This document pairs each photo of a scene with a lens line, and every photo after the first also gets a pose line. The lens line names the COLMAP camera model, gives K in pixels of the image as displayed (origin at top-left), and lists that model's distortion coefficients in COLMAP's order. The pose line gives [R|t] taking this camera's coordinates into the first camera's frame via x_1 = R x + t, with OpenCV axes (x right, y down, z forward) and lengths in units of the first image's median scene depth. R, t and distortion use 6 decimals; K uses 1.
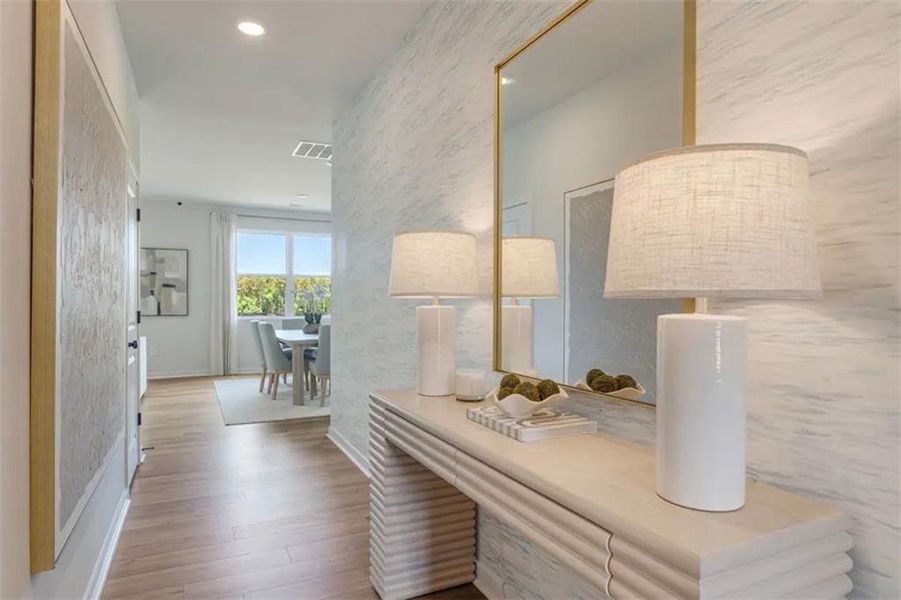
lens RADIAL K [[526.1, 0, 448.6], [0, 526.1, 295.4], [0, 0, 1]] dist [-0.004868, -0.000245]
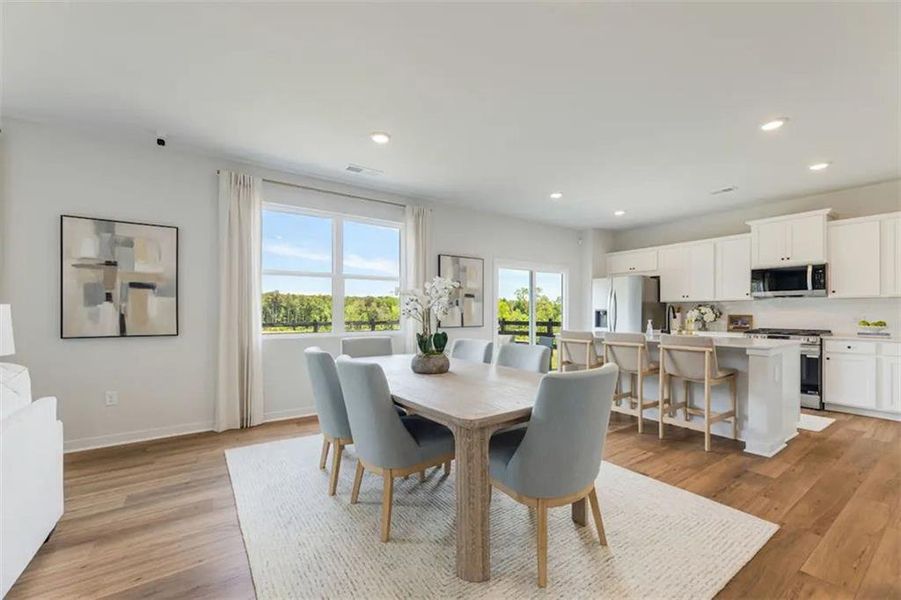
lens RADIAL K [[353.4, 0, 437.8], [0, 353.4, 309.5], [0, 0, 1]] dist [-0.010779, -0.001038]
pose [[0.992213, -0.000958, 0.124553, -0.254866], [0.001015, 0.999999, -0.000397, 0.008049], [-0.124552, 0.000521, 0.992213, 0.571737]]
